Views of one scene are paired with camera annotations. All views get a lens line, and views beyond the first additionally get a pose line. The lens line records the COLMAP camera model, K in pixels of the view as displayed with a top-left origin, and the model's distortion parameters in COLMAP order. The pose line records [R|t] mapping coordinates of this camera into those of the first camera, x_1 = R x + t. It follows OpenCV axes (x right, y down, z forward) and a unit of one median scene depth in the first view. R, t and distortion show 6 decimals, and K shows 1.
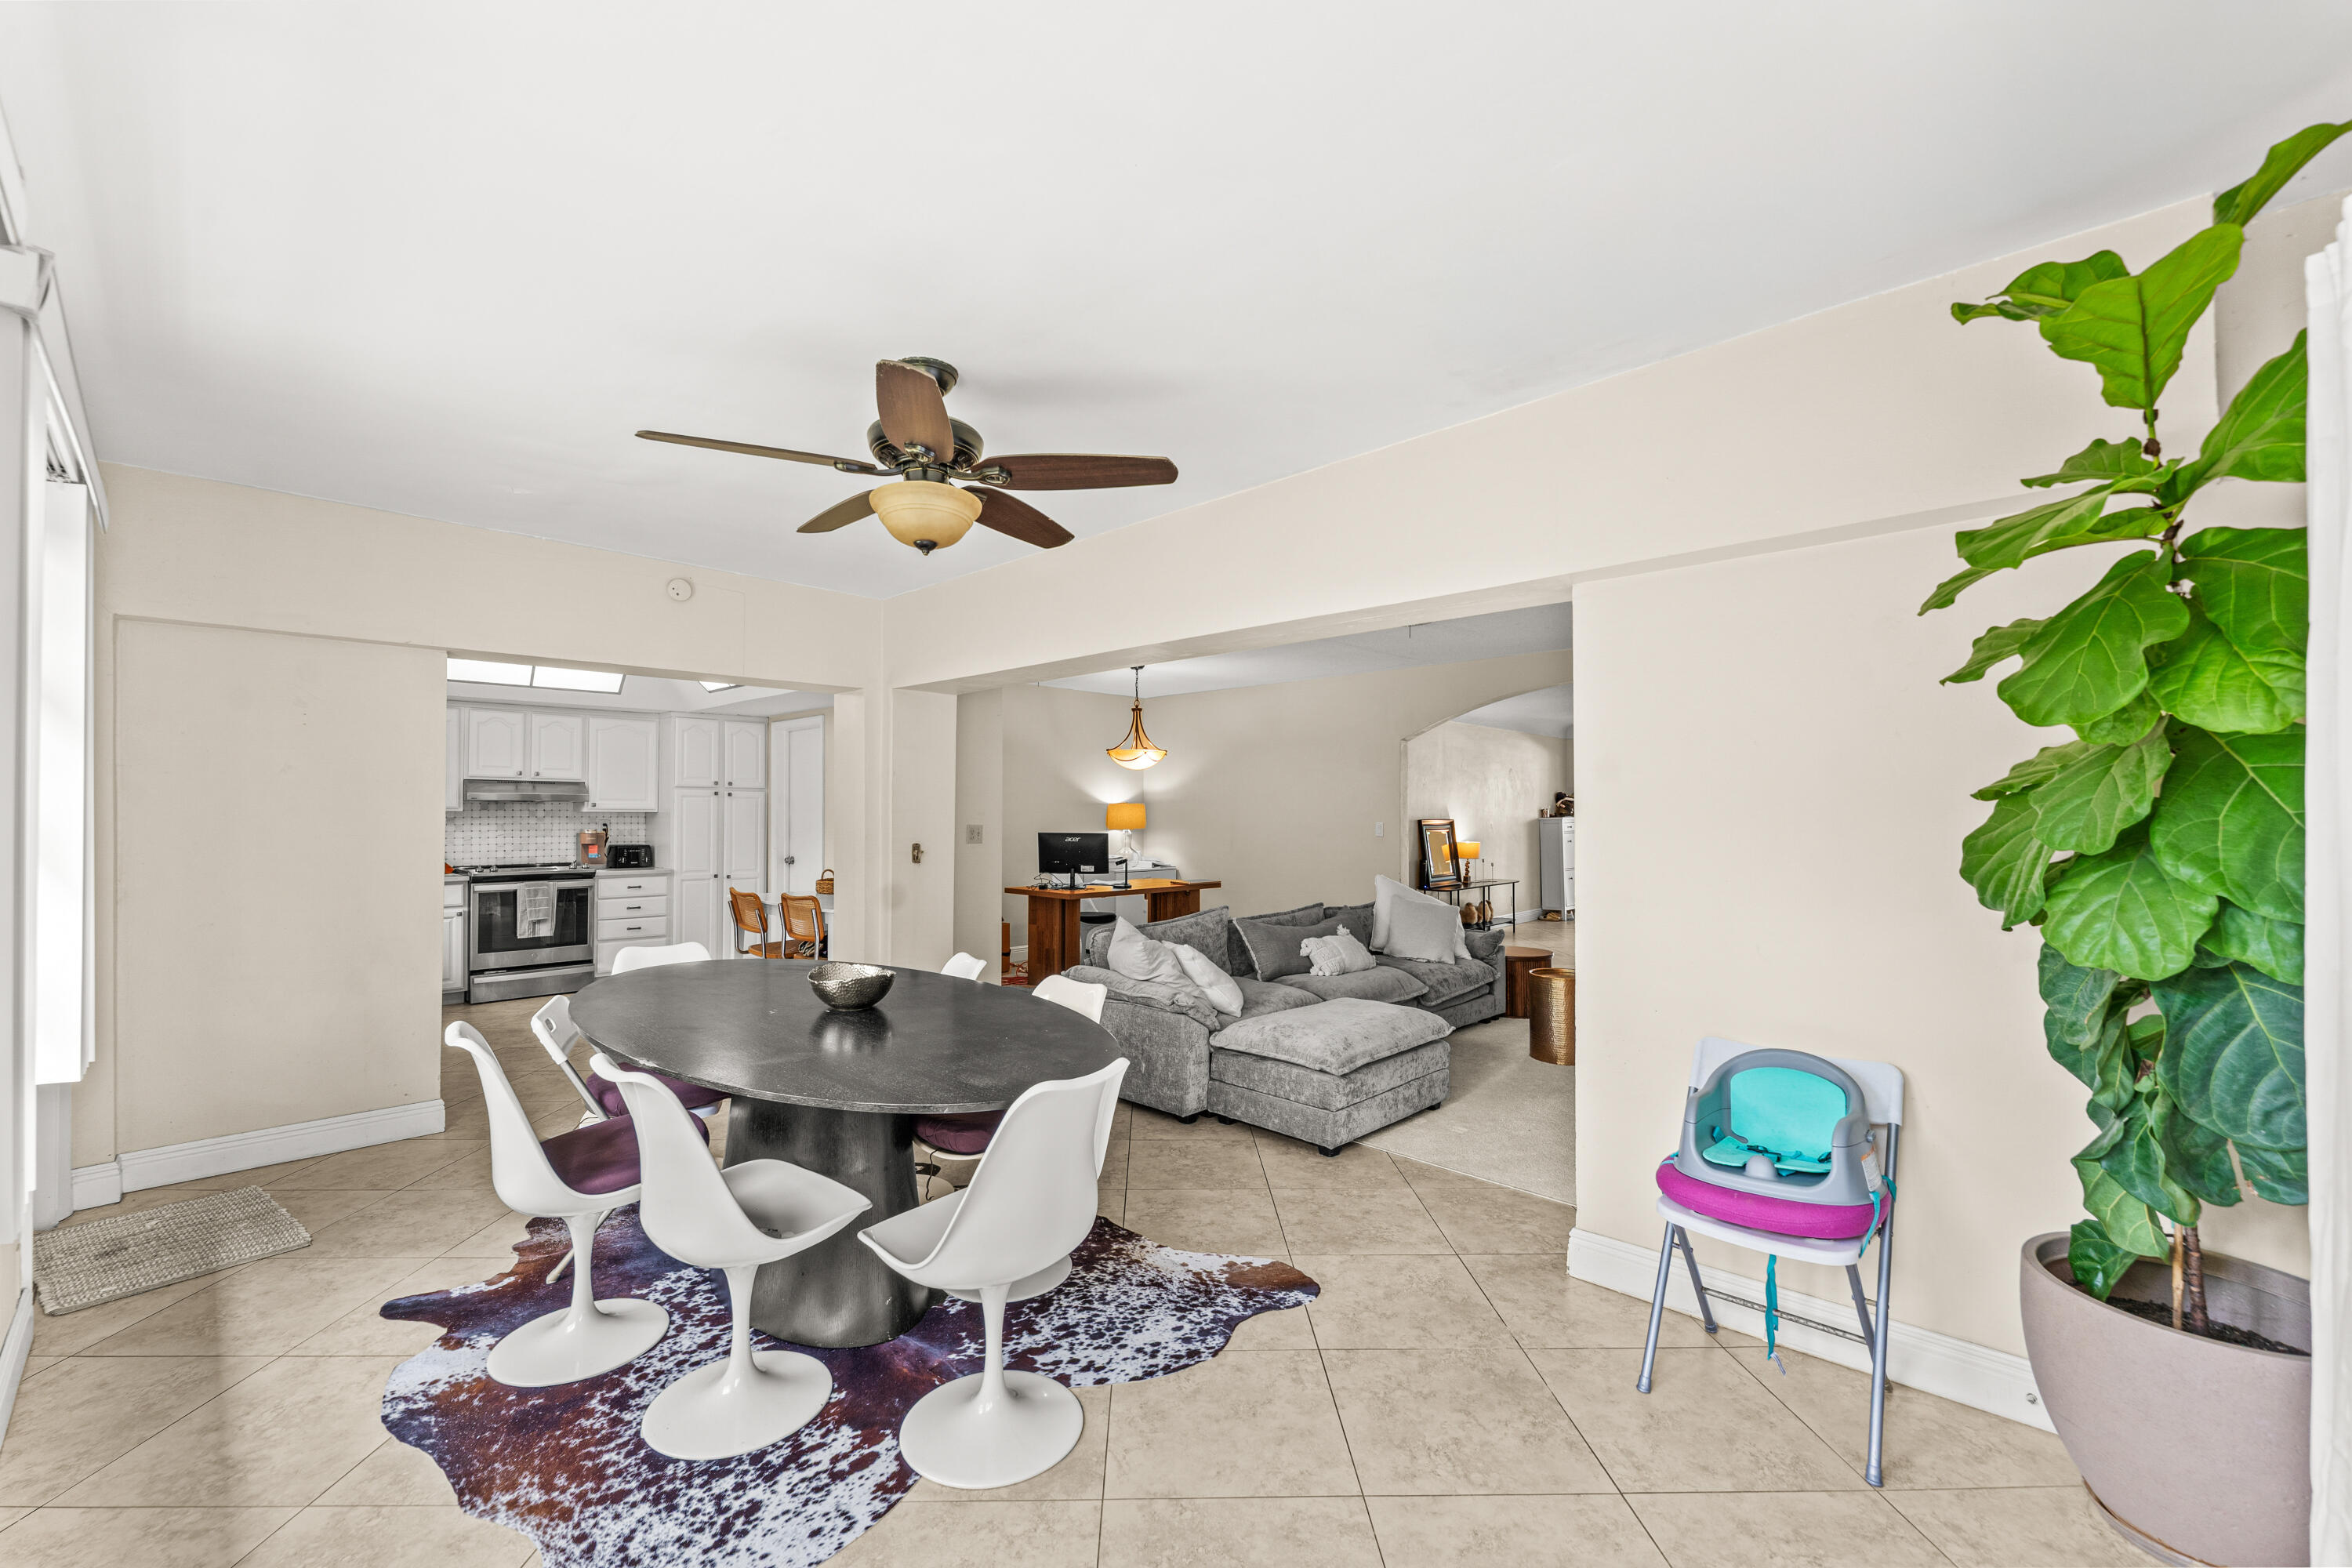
lens RADIAL K [[962.6, 0, 1176.8], [0, 962.6, 796.6], [0, 0, 1]] dist [-0.002671, -0.000625]
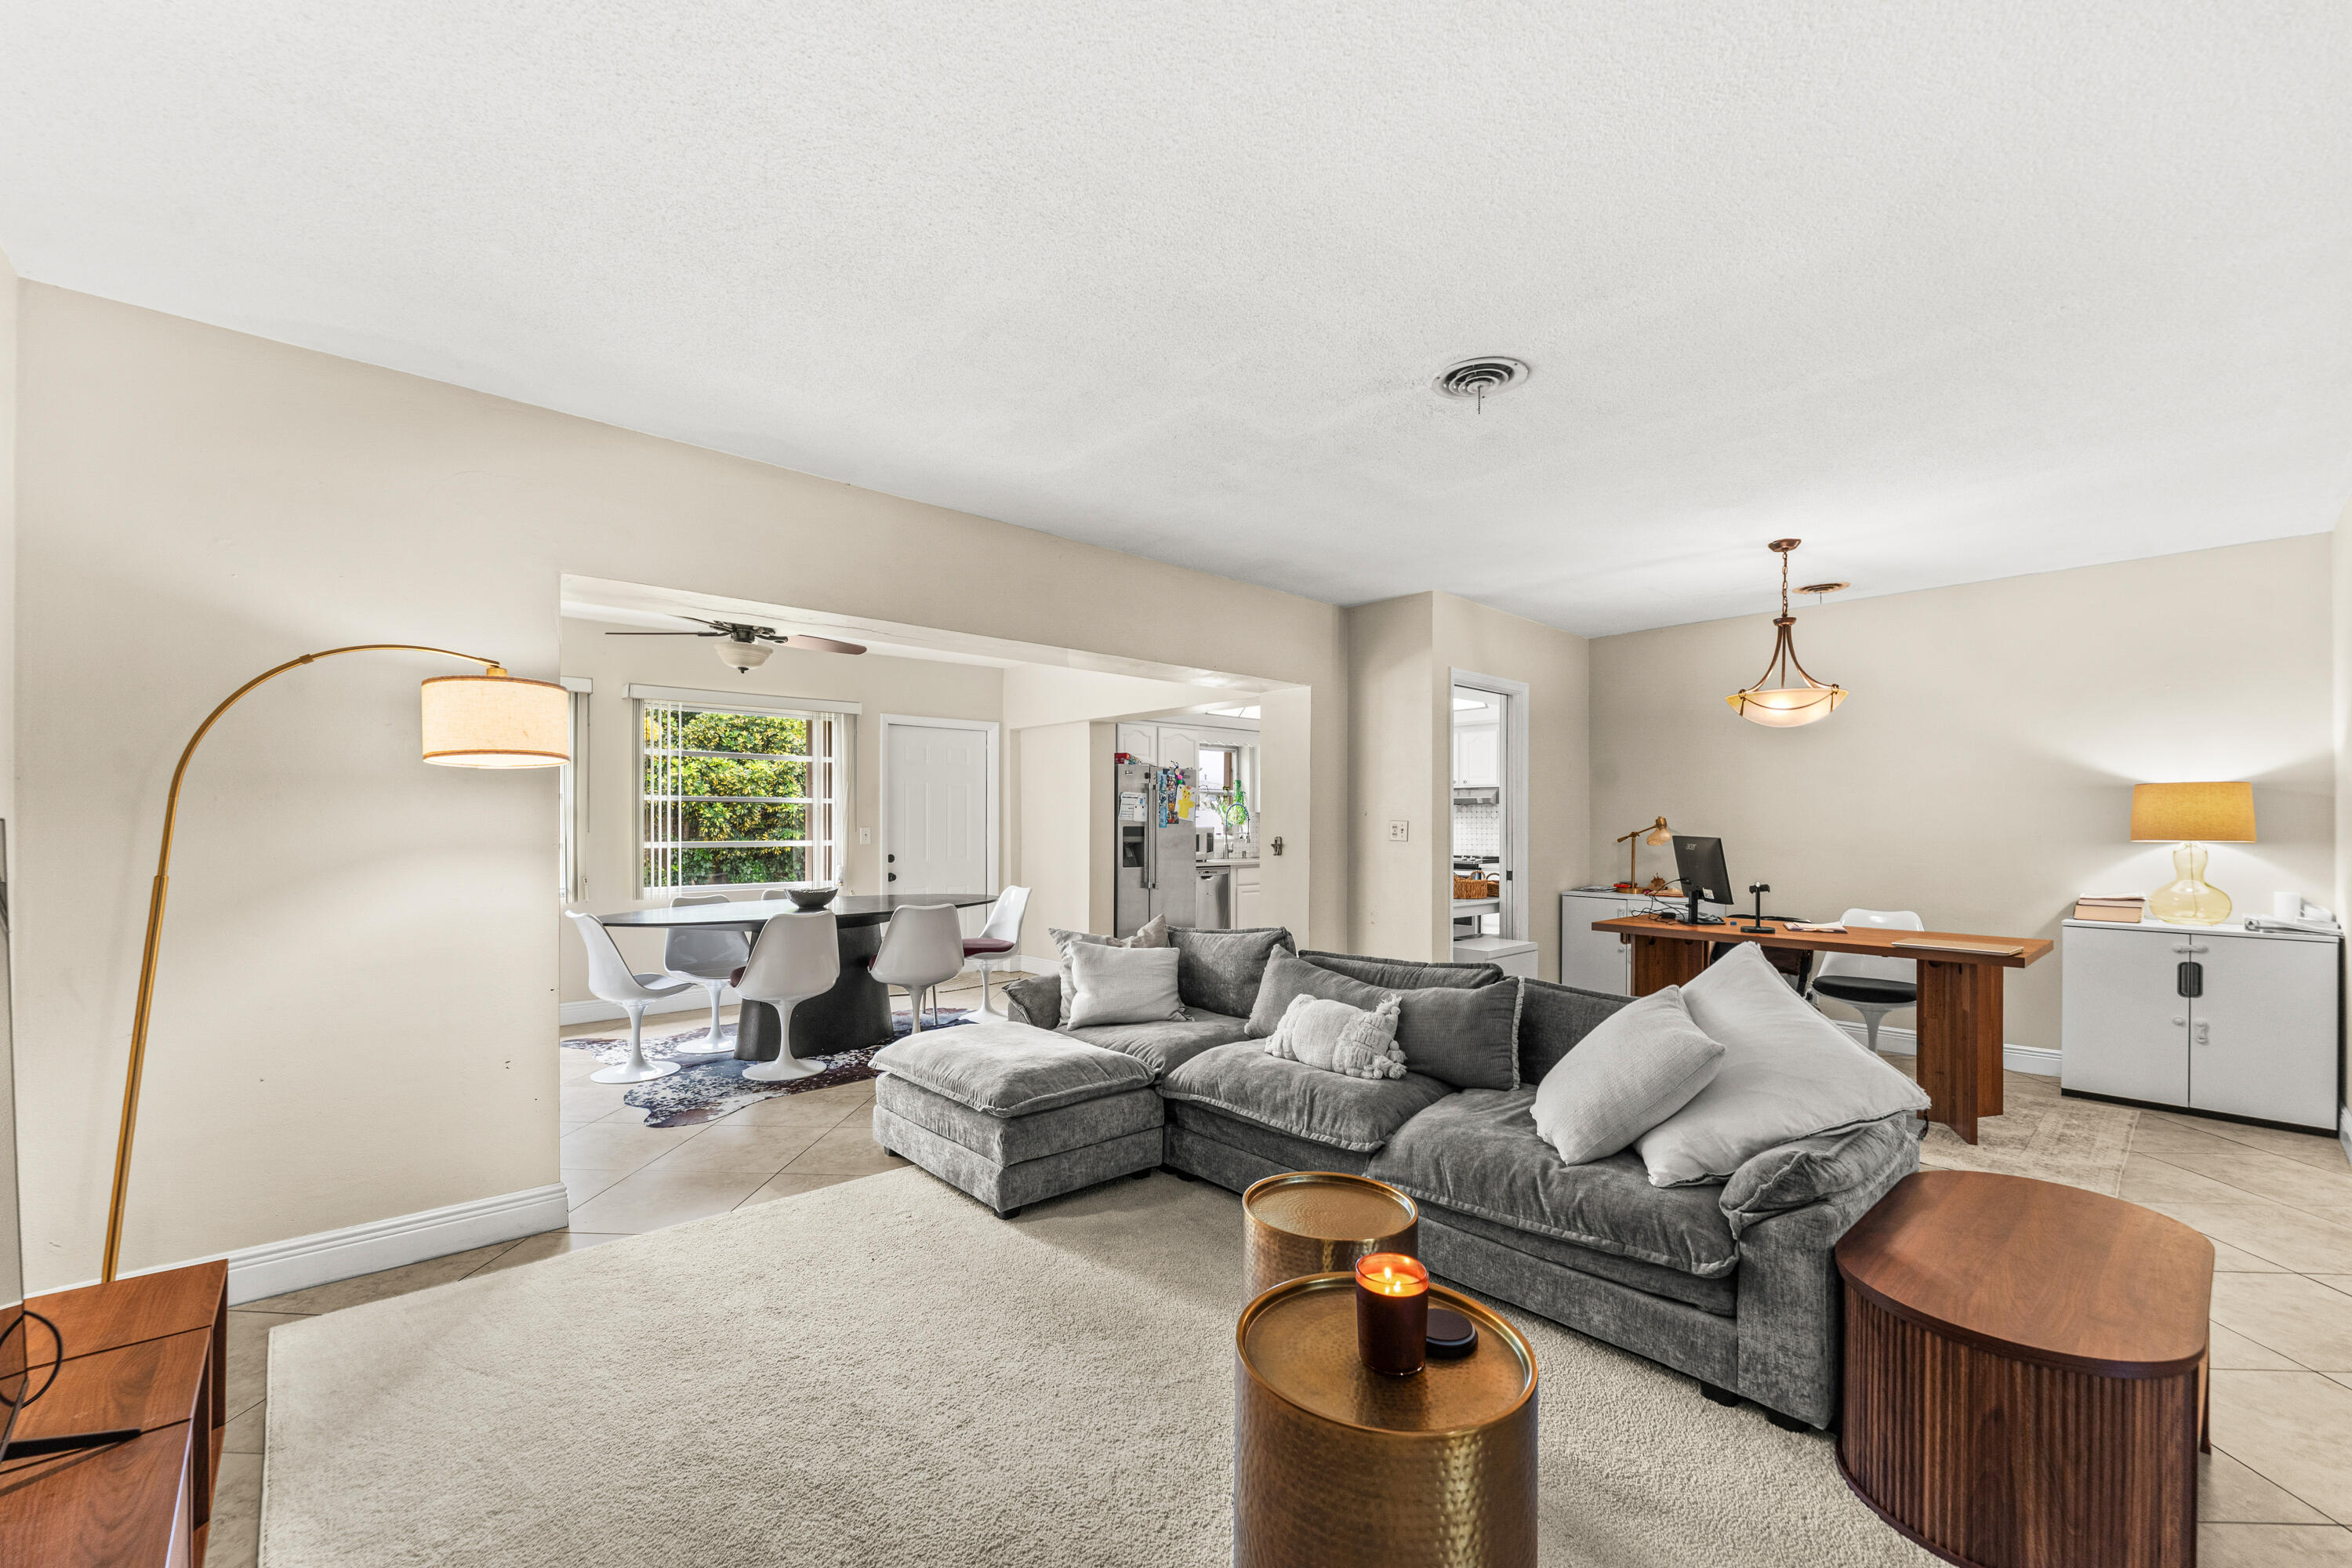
lens RADIAL K [[962.6, 0, 1151.7], [0, 962.6, 822.1], [0, 0, 1]] dist [-0.002671, -0.000625]
pose [[-0.073711, -0.003342, -0.997274, 0.563432], [0.011374, 0.999927, -0.004192, 0.026415], [0.997215, -0.011652, -0.073667, 0.682212]]
